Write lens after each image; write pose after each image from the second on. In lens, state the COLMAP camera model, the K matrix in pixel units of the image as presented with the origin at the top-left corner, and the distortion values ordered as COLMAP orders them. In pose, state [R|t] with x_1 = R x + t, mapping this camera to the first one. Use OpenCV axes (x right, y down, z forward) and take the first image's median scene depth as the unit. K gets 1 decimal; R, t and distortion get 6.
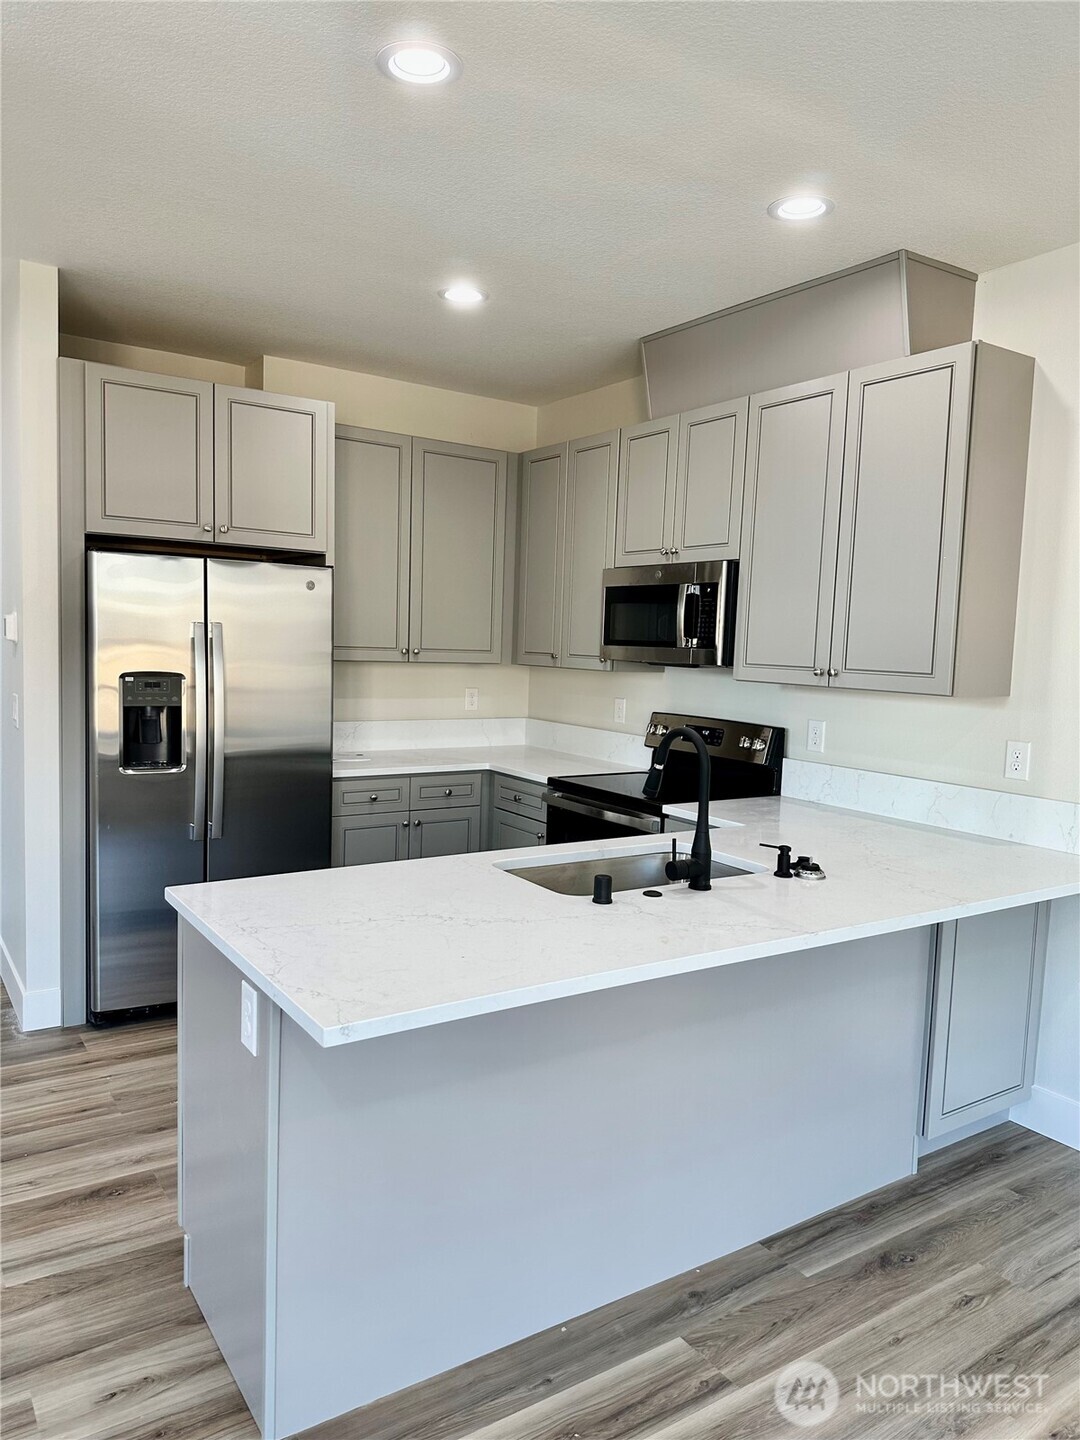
lens RADIAL K [[1011.4, 0, 533.5], [0, 1011.4, 729.7], [0, 0, 1]] dist [0.004953, -0.010048]
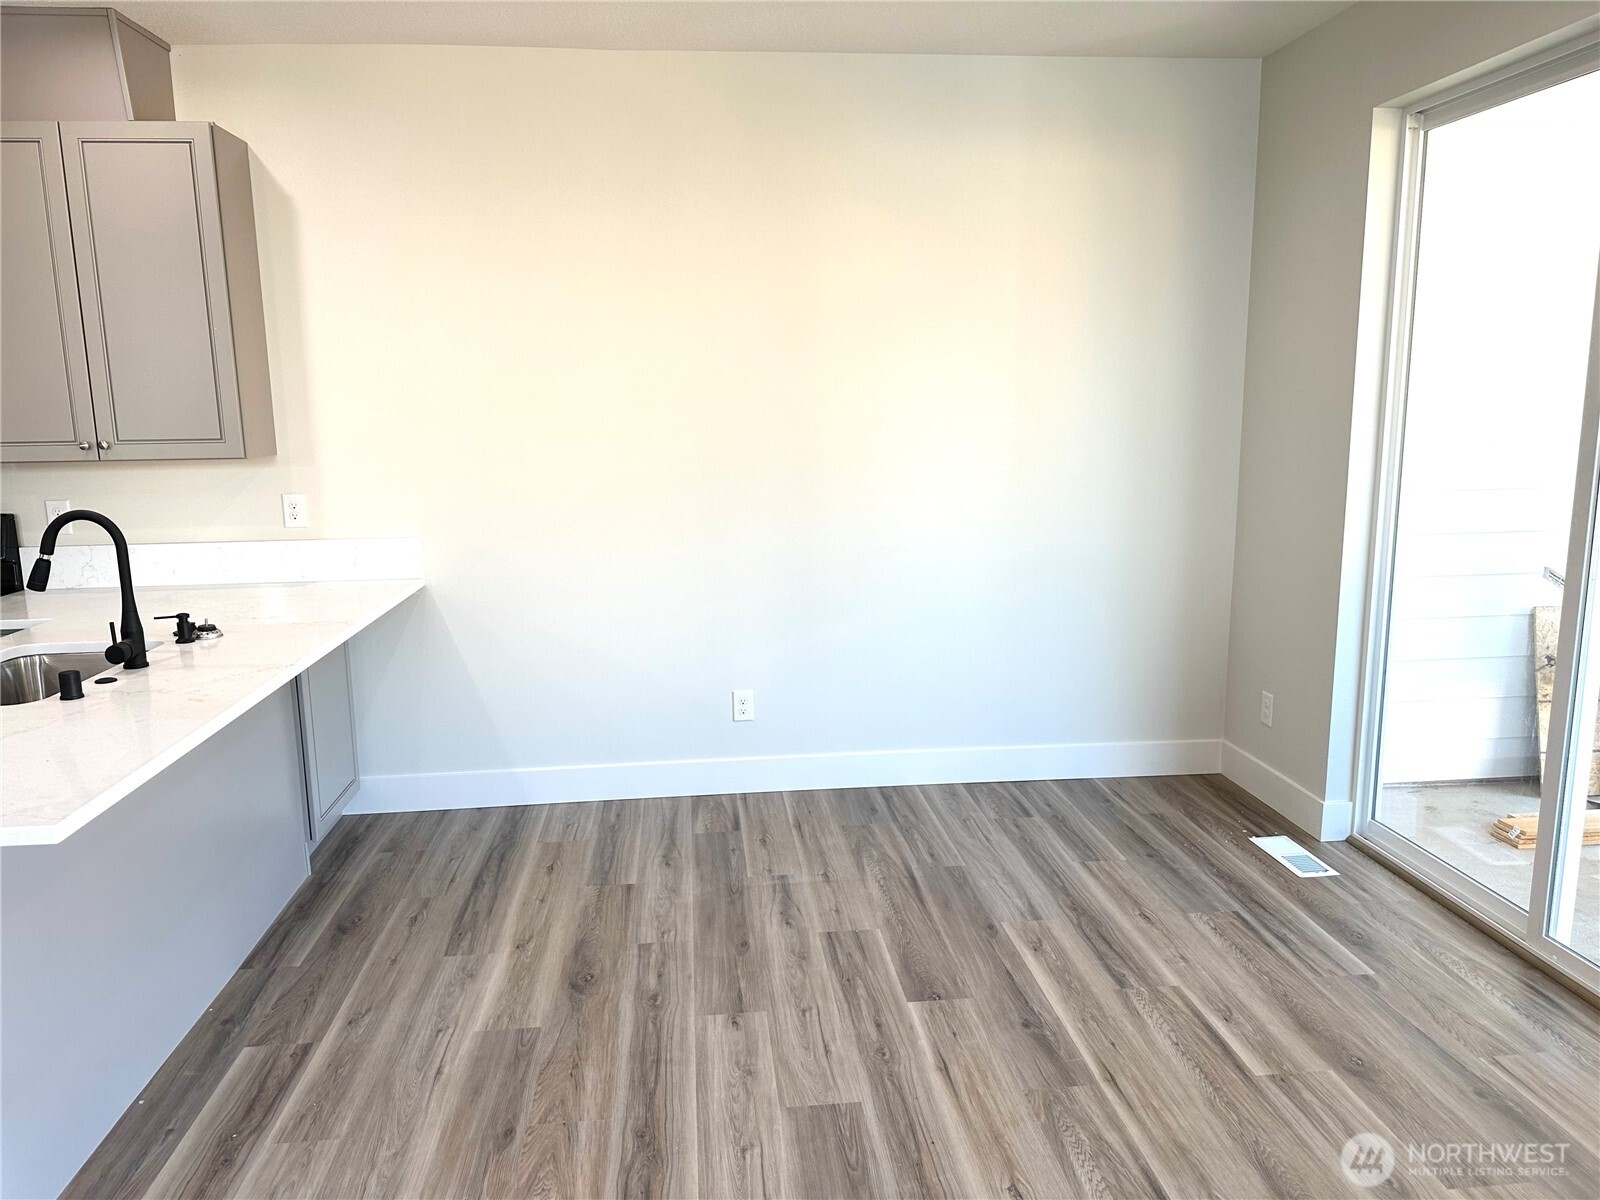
lens RADIAL K [[1123.8, 0, 800.1], [0, 1123.8, 597.6], [0, 0, 1]] dist [0.004953, -0.010048]
pose [[0.465368, -0.192892, 0.863843, -0.464814], [0.105676, 0.981092, 0.162144, -0.023388], [-0.878786, 0.015831, 0.476954, -0.123607]]
